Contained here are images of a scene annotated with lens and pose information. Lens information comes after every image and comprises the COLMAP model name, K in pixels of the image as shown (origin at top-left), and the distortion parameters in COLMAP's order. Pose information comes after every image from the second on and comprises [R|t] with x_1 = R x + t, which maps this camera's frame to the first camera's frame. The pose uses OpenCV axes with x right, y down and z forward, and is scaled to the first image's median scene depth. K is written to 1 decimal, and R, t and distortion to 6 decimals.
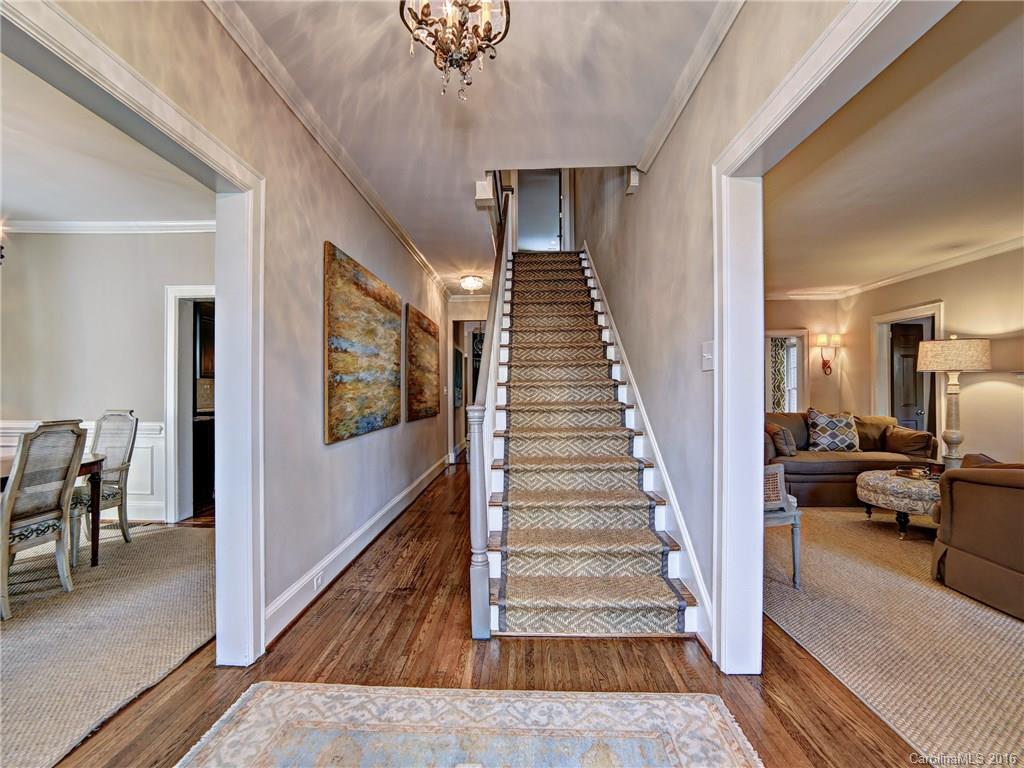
lens RADIAL K [[468.8, 0, 512.6], [0, 468.8, 392.0], [0, 0, 1]] dist [-0.000420, 0.000473]
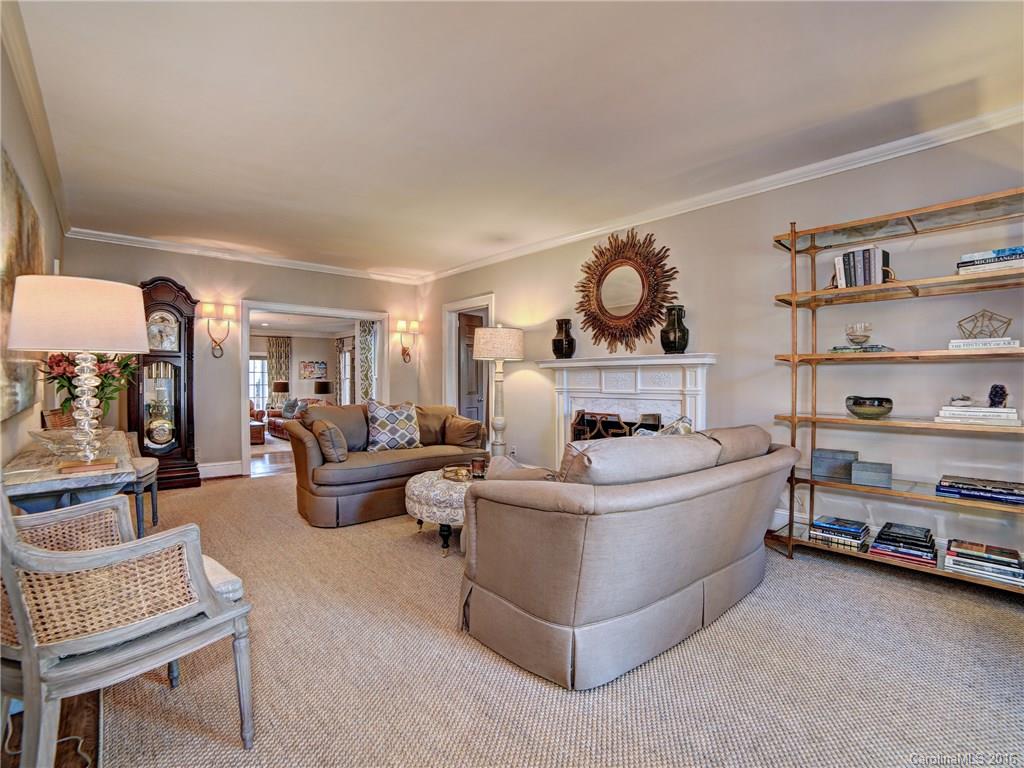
lens RADIAL K [[484.9, 0, 512.0], [0, 484.9, 384.0], [0, 0, 1]] dist [-0.001908, 0.000028]
pose [[0.728537, -0.003822, 0.684996, 0.236531], [0.001836, 0.999992, 0.003627, 0.005620], [-0.685004, -0.001385, 0.728538, 0.212741]]
